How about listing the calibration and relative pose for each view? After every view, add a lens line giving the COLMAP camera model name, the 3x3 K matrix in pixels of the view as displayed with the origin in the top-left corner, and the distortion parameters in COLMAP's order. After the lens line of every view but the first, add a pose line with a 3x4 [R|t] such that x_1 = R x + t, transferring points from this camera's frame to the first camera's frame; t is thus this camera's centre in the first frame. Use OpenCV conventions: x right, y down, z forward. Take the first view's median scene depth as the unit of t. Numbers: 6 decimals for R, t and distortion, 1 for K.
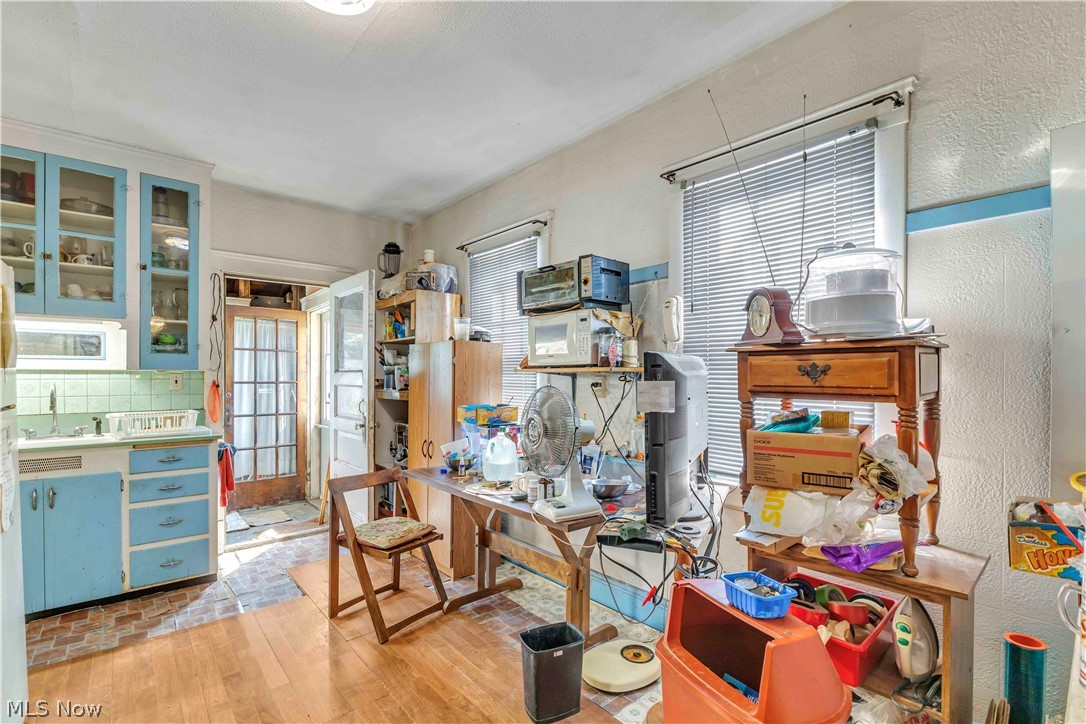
lens RADIAL K [[493.7, 0, 544.5], [0, 493.7, 387.4], [0, 0, 1]] dist [0.000455, -0.000418]
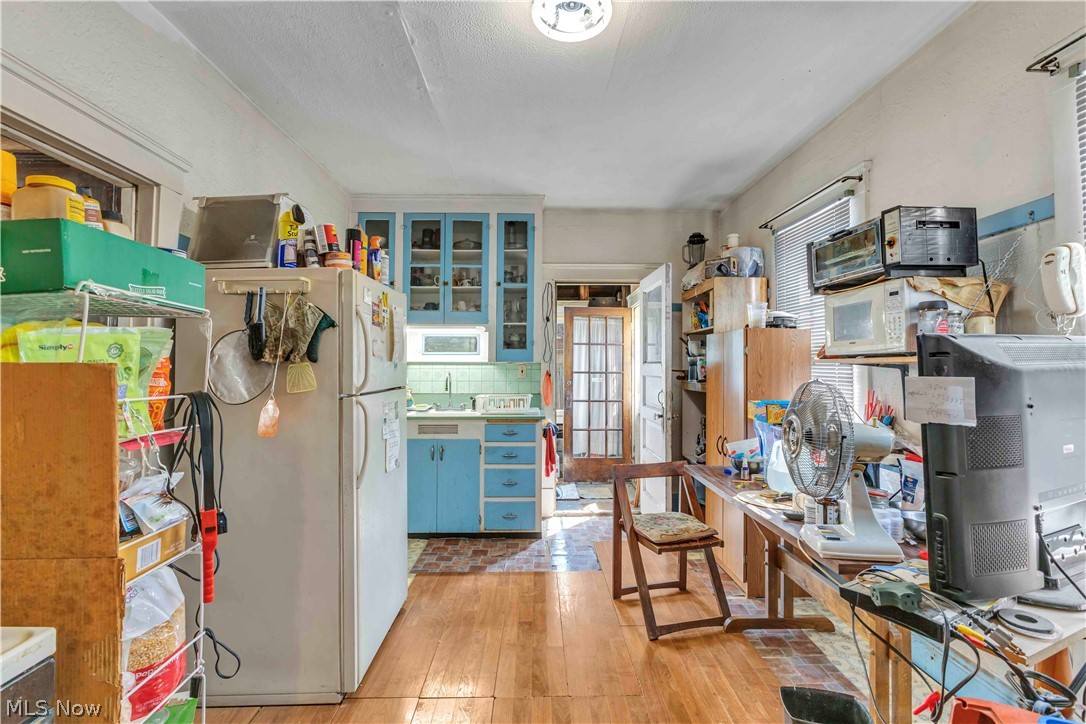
lens RADIAL K [[493.7, 0, 545.5], [0, 493.7, 353.4], [0, 0, 1]] dist [0.000455, -0.000418]
pose [[0.777151, -0.014653, -0.629143, 0.116041], [-0.016845, 0.998886, -0.044073, -0.003142], [0.629089, 0.044849, 0.776039, 0.071831]]
